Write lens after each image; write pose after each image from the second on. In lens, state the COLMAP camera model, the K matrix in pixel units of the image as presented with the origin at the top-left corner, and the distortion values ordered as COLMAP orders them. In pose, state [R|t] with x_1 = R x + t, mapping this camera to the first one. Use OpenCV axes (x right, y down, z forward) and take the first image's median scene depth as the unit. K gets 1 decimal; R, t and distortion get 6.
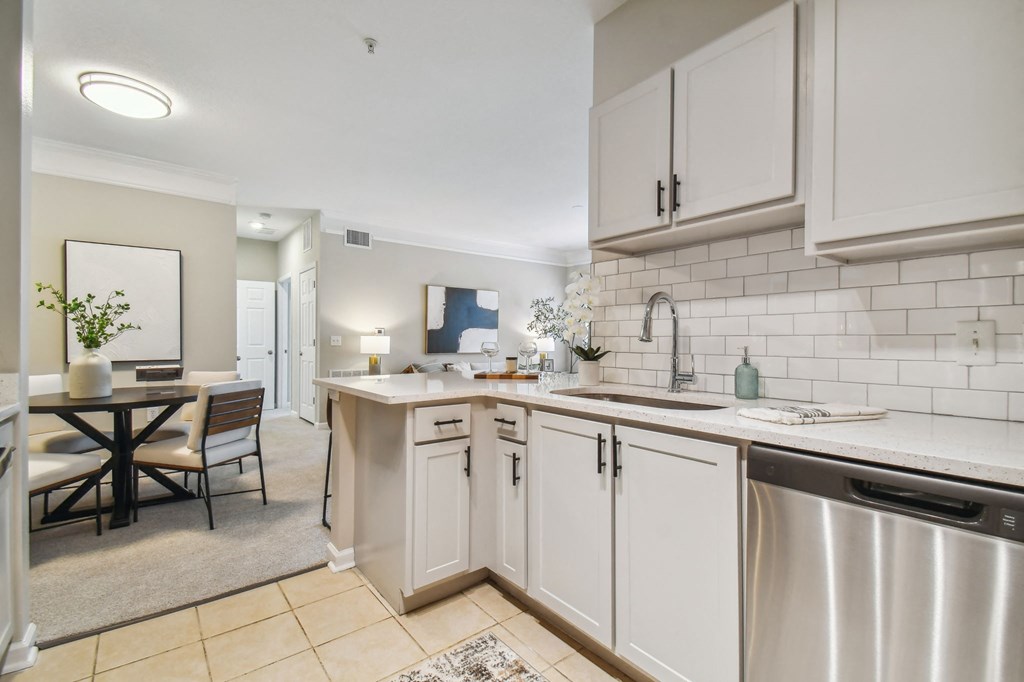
lens RADIAL K [[455.9, 0, 512.9], [0, 455.9, 335.1], [0, 0, 1]] dist [0.025358, -0.000763]
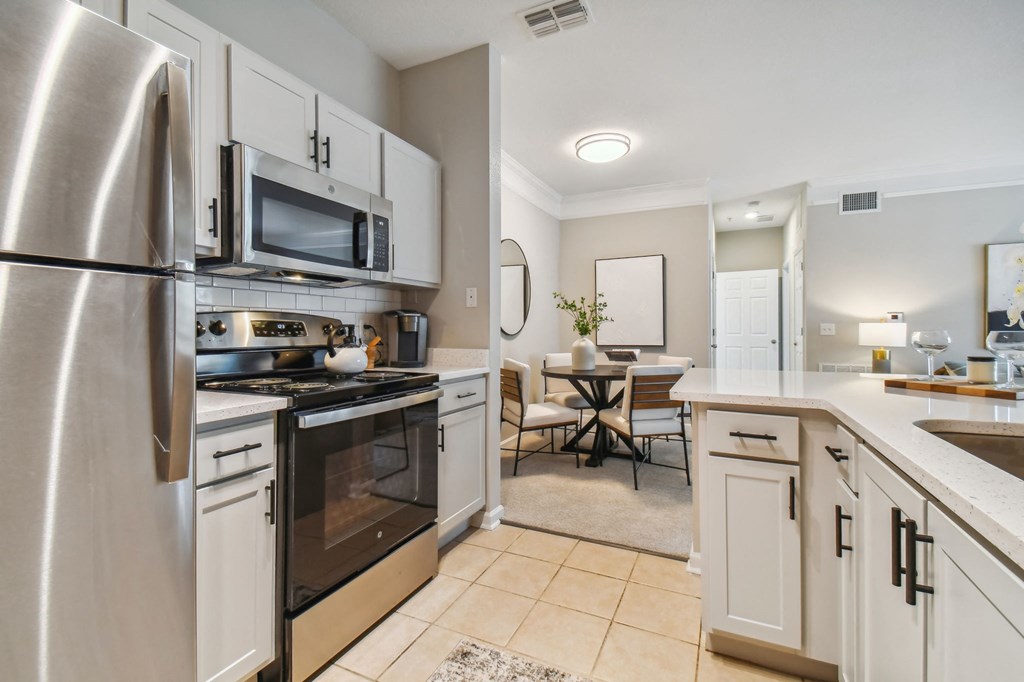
lens RADIAL K [[449.9, 0, 511.2], [0, 449.9, 327.3], [0, 0, 1]] dist [0.026426, -0.000194]
pose [[0.451937, -0.007850, -0.892015, 0.218516], [0.014563, 0.999893, -0.001421, 0.002882], [0.891931, -0.012348, 0.452003, 0.185564]]
